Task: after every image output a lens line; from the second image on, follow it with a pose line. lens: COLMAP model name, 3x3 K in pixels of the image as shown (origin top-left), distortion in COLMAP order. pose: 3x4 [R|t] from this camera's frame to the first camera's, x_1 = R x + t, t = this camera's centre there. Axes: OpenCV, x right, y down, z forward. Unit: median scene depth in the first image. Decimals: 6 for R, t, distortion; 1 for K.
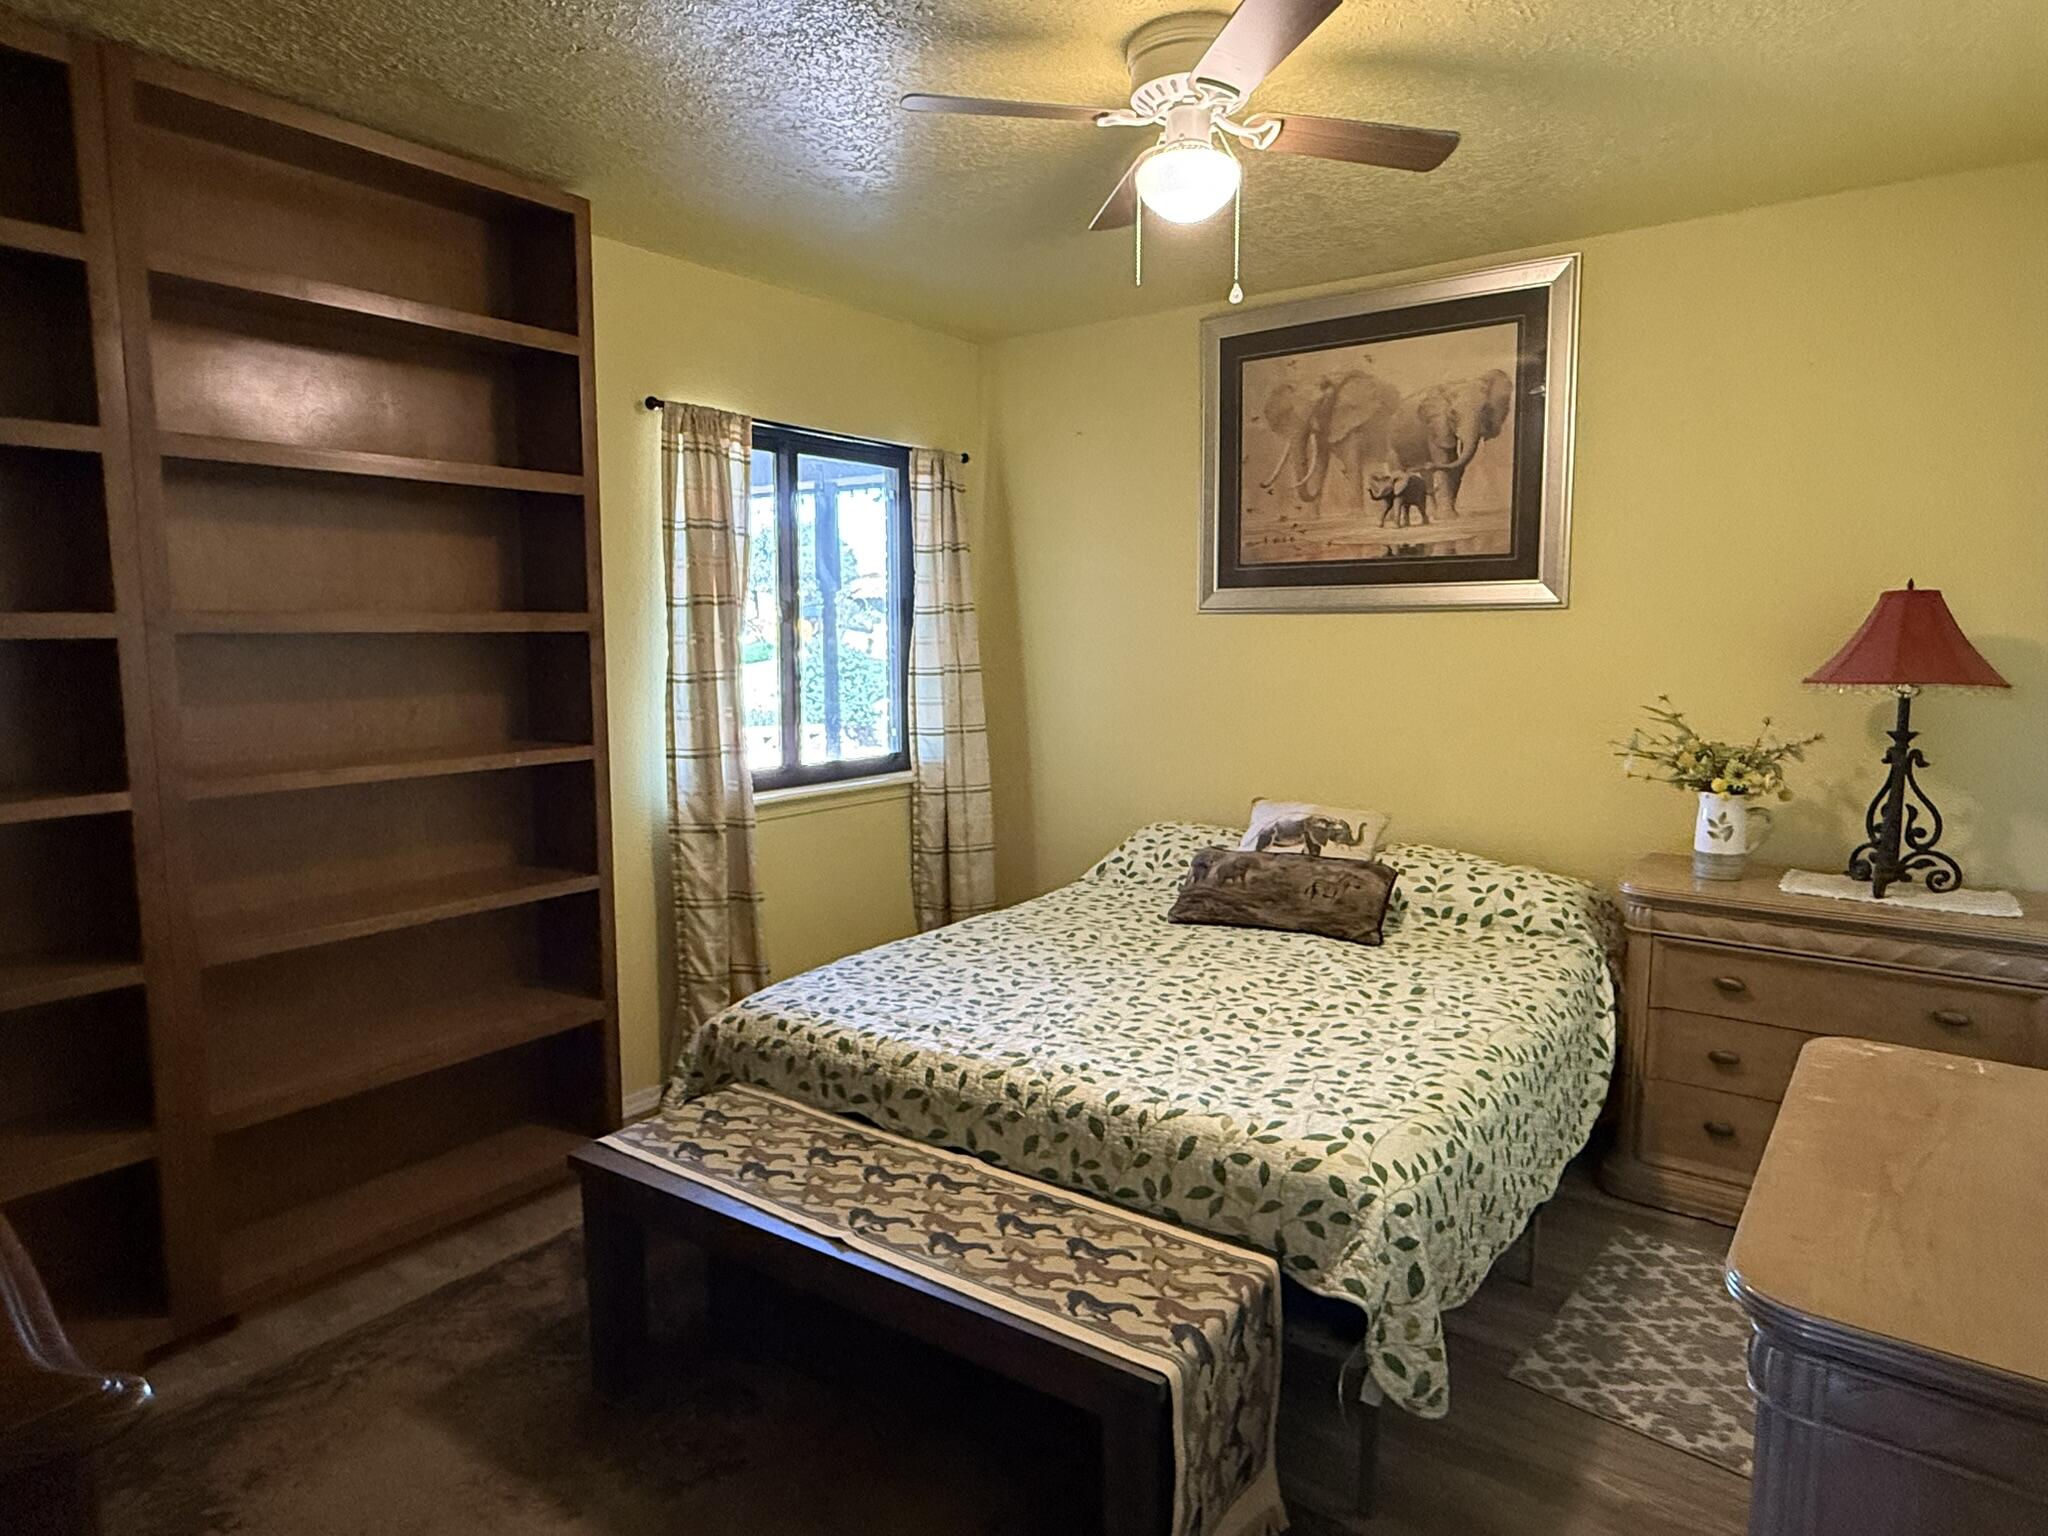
lens RADIAL K [[1223.4, 0, 1013.9], [0, 1223.4, 767.0], [0, 0, 1]] dist [0.000886, -0.002099]
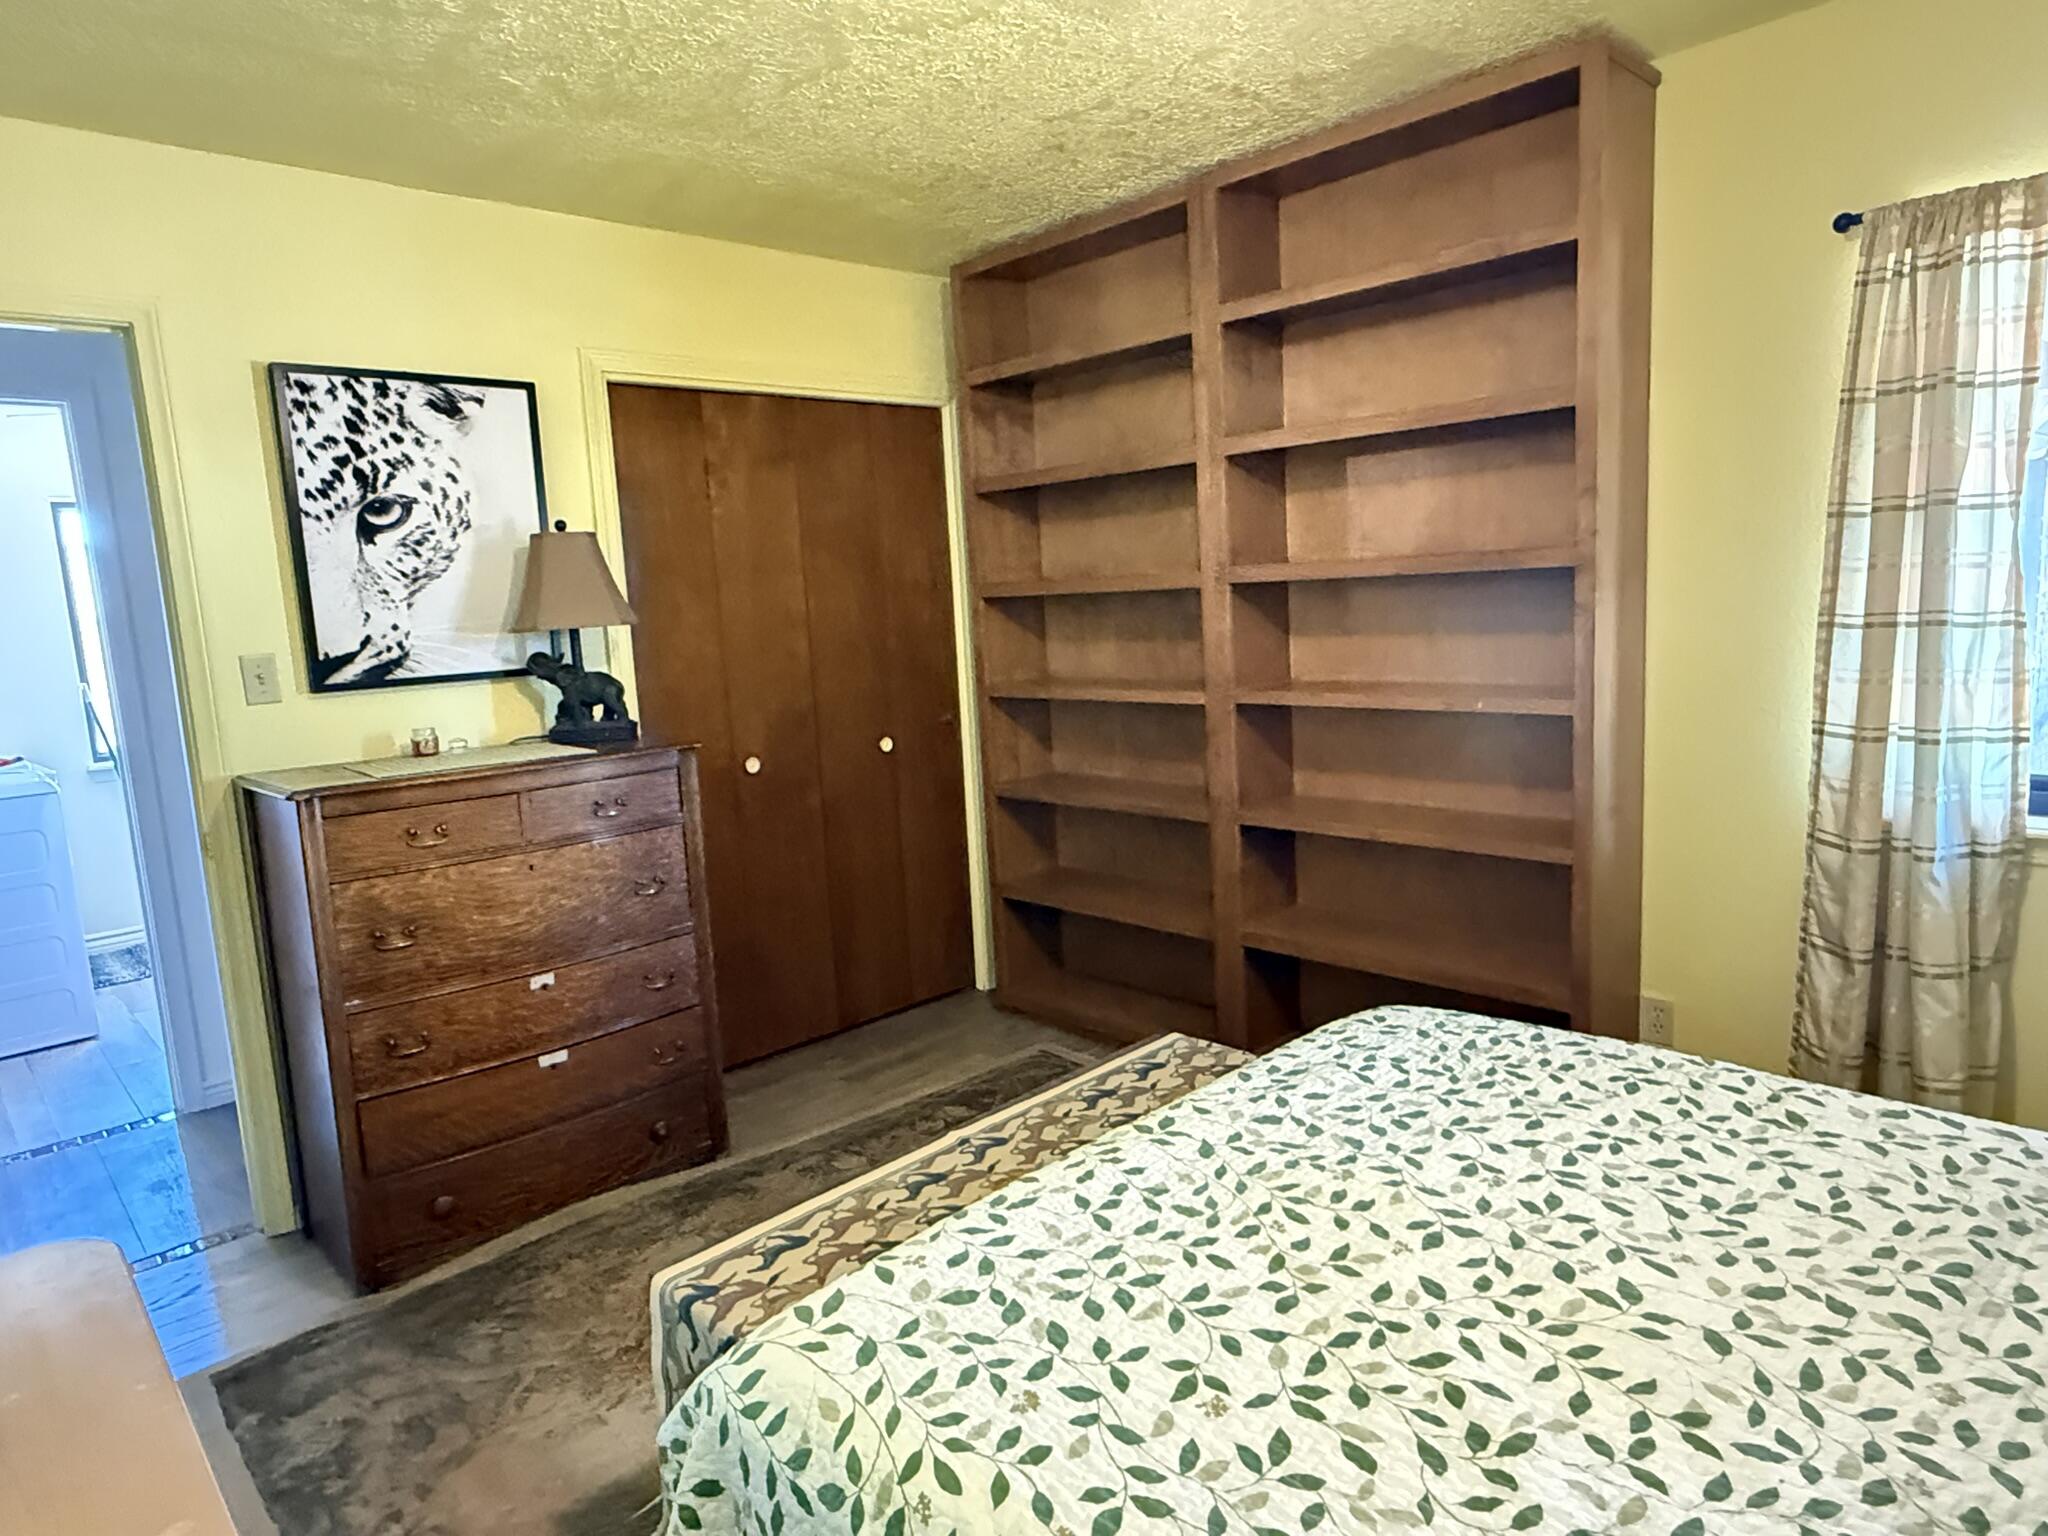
lens RADIAL K [[1223.4, 0, 1016.5], [0, 1223.4, 764.9], [0, 0, 1]] dist [0.000886, -0.002099]
pose [[-0.169430, 0.151246, -0.973868, 0.701138], [-0.060136, 0.984726, 0.163395, -0.110744], [0.983706, 0.086248, -0.157747, 0.934466]]
